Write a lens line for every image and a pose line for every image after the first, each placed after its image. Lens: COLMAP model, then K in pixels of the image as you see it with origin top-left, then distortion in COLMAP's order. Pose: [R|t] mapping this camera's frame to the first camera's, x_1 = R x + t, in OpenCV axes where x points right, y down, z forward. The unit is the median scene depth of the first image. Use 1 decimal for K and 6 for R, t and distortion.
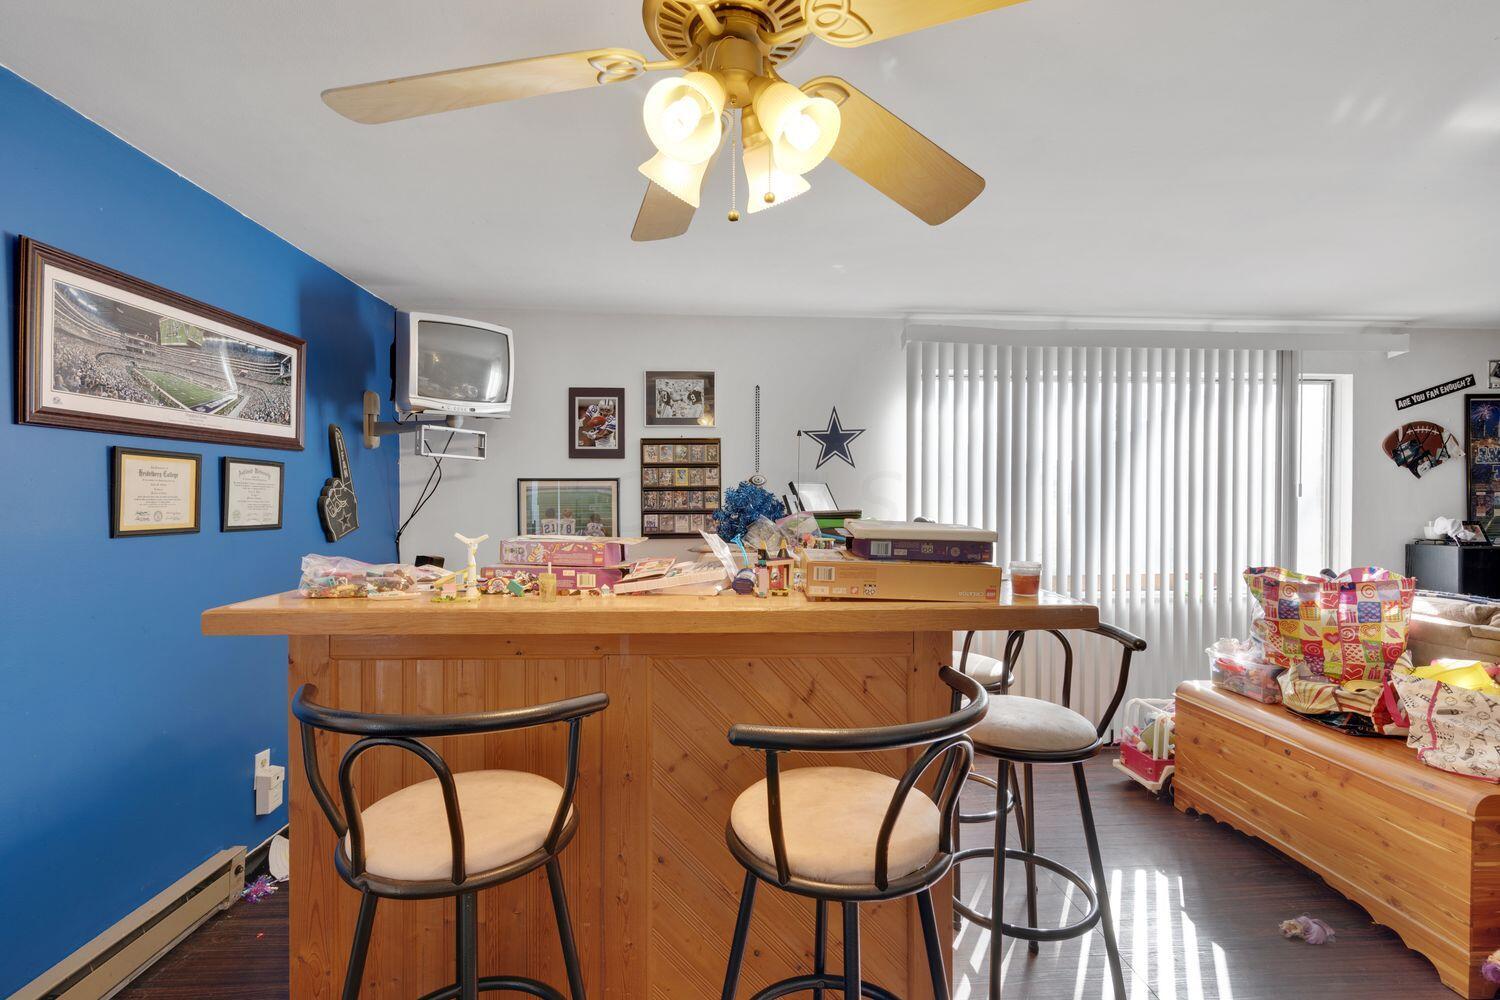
lens RADIAL K [[689.0, 0, 750.4], [0, 689.0, 499.0], [0, 0, 1]] dist [-0.000183, -0.000051]
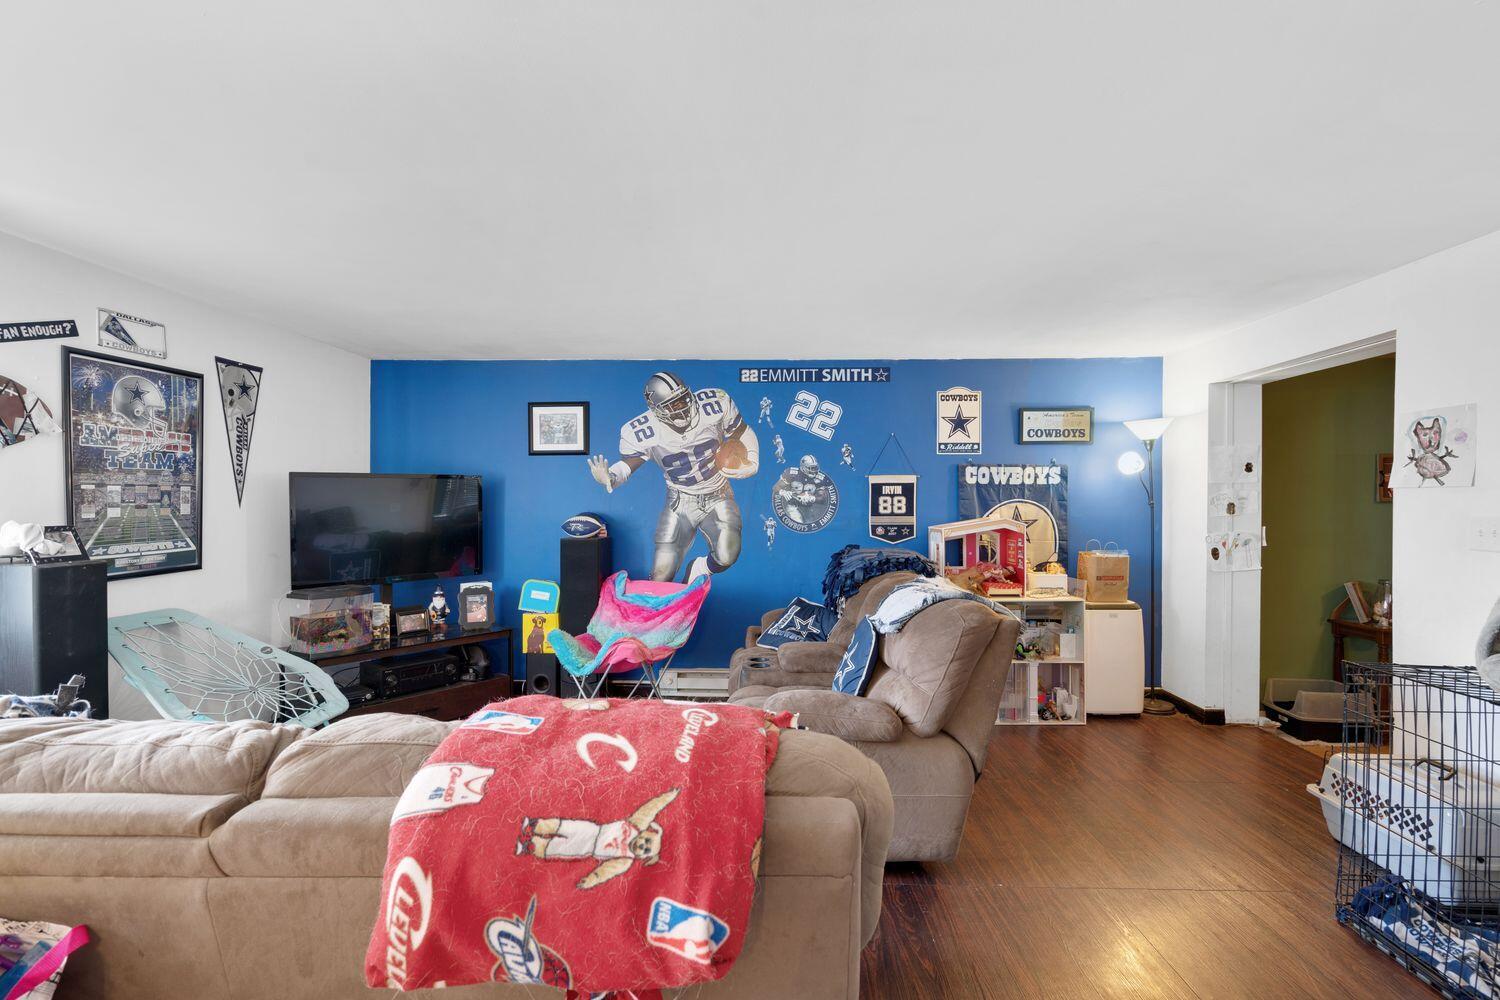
lens RADIAL K [[689.0, 0, 752.1], [0, 689.0, 503.1], [0, 0, 1]] dist [-0.000183, -0.000051]
pose [[0.078881, -0.008820, 0.996845, 0.390279], [0.000433, 0.999961, 0.008814, 0.003363], [-0.996884, -0.000263, 0.078882, 0.240879]]
